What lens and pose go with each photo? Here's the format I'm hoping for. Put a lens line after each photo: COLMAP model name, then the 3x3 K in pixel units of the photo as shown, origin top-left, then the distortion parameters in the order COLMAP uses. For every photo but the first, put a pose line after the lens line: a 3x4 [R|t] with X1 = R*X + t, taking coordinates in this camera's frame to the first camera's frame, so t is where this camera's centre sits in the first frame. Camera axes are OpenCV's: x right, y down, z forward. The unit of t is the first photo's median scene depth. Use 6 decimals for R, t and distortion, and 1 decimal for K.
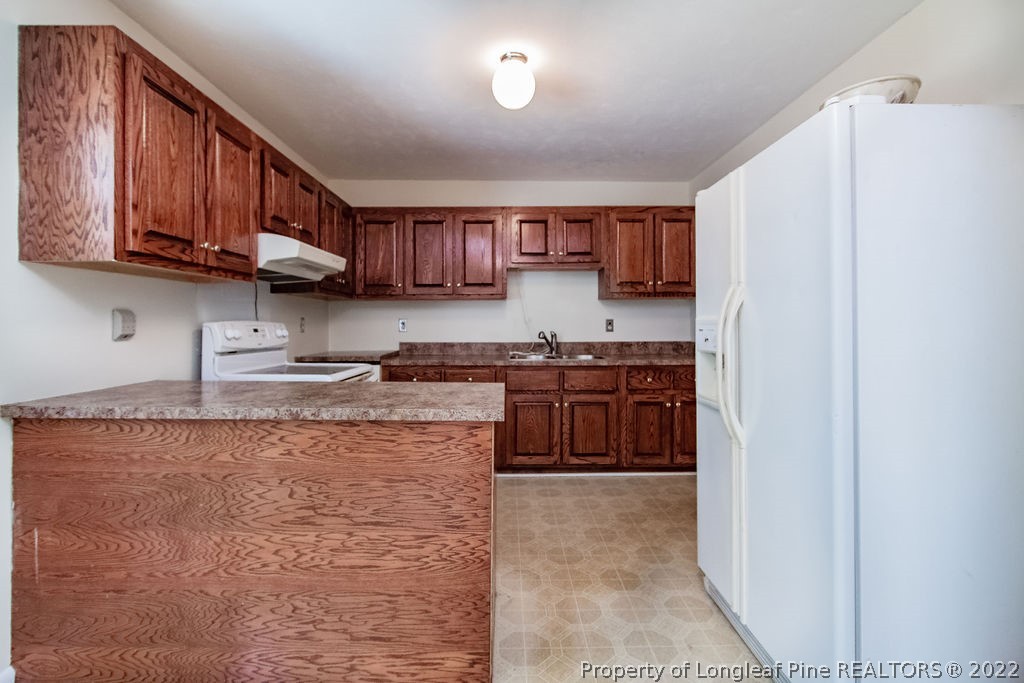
lens RADIAL K [[472.6, 0, 515.2], [0, 472.6, 322.4], [0, 0, 1]] dist [-0.001826, -0.000893]
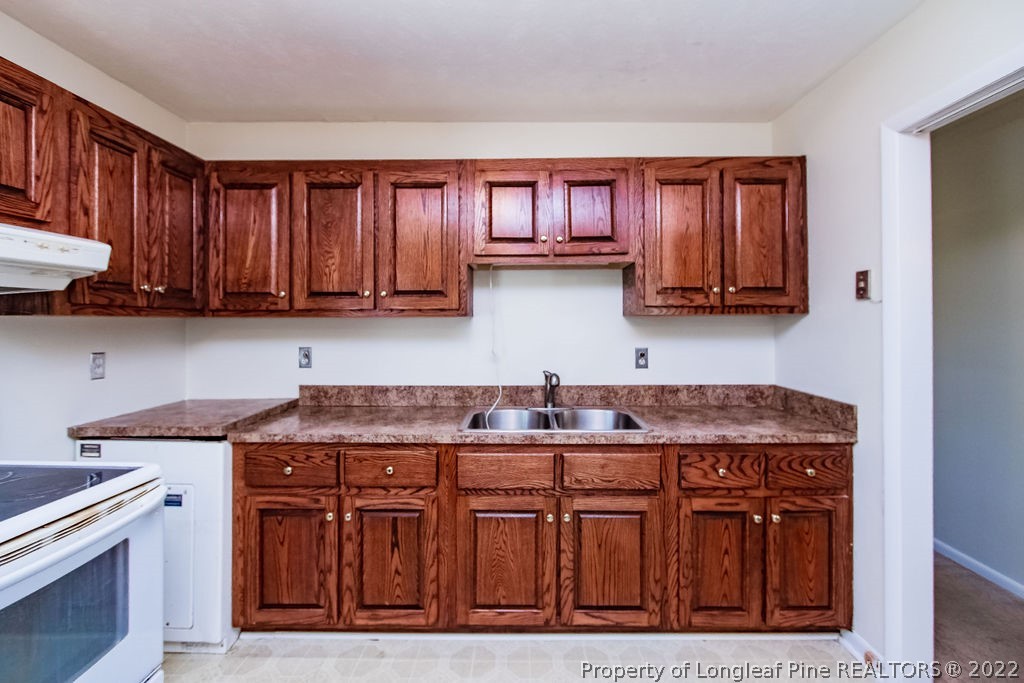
lens RADIAL K [[472.6, 0, 523.8], [0, 472.6, 314.9], [0, 0, 1]] dist [-0.001826, -0.000893]
pose [[0.999893, 0.000000, -0.014609, 0.097633], [-0.000113, 0.999970, -0.007720, -0.077184], [0.014608, 0.007721, 0.999863, 0.671369]]
